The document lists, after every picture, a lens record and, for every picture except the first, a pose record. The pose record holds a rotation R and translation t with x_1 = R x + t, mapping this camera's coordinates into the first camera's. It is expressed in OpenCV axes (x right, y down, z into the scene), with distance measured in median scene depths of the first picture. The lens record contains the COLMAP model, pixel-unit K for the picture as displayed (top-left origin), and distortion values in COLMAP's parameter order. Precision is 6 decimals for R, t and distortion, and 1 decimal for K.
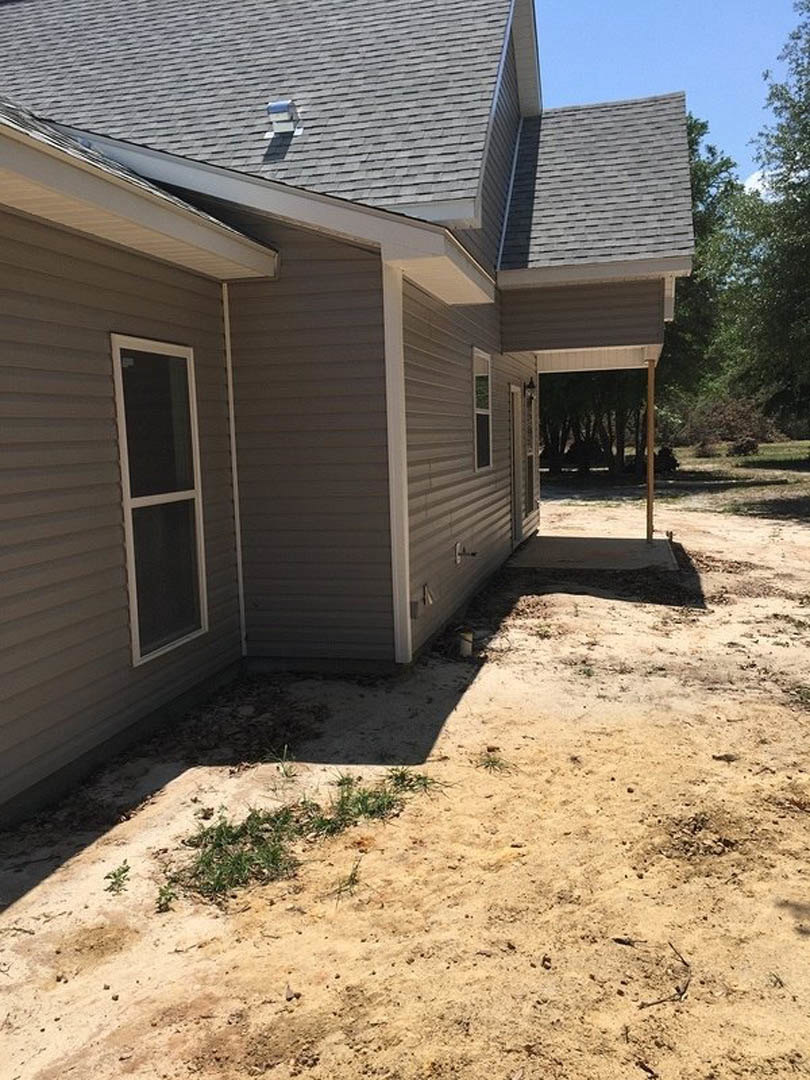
lens RADIAL K [[927.9, 0, 404.9], [0, 927.9, 539.6], [0, 0, 1]] dist [0.028487, -0.041404]
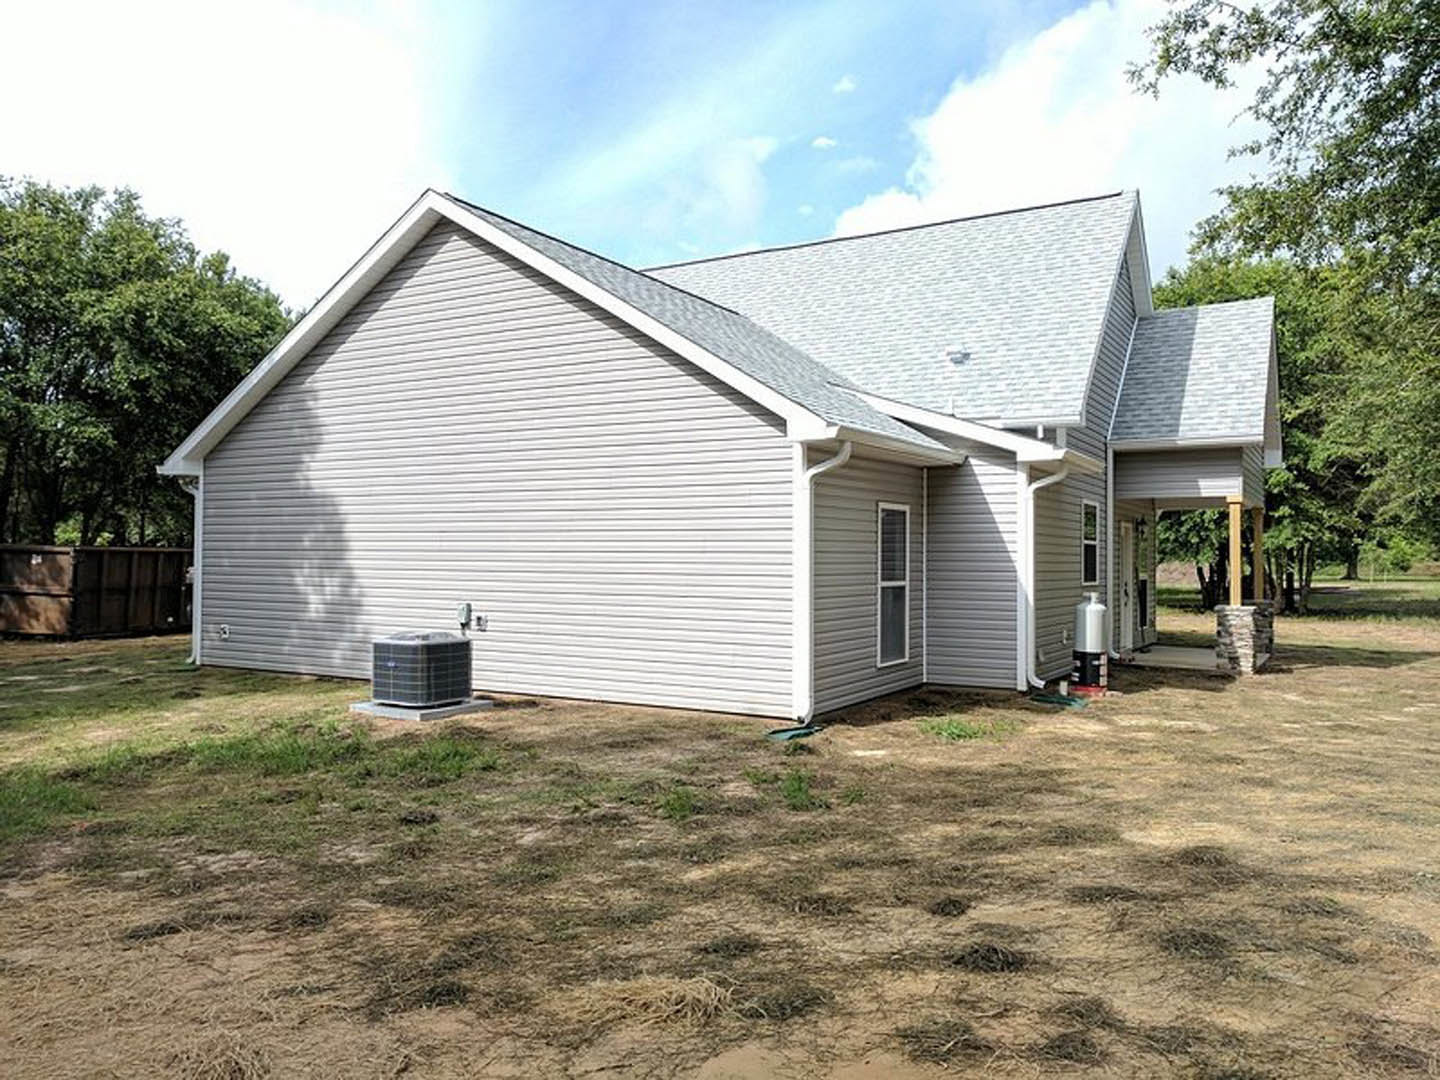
lens RADIAL K [[1100.1, 0, 720.6], [0, 1100.1, 539.6], [0, 0, 1]] dist [0.031087, 0.000746]
pose [[0.956648, 0.028693, -0.289830, 0.051316], [-0.065929, 0.990638, -0.119540, 0.148990], [0.283686, 0.133466, 0.949584, -1.176617]]
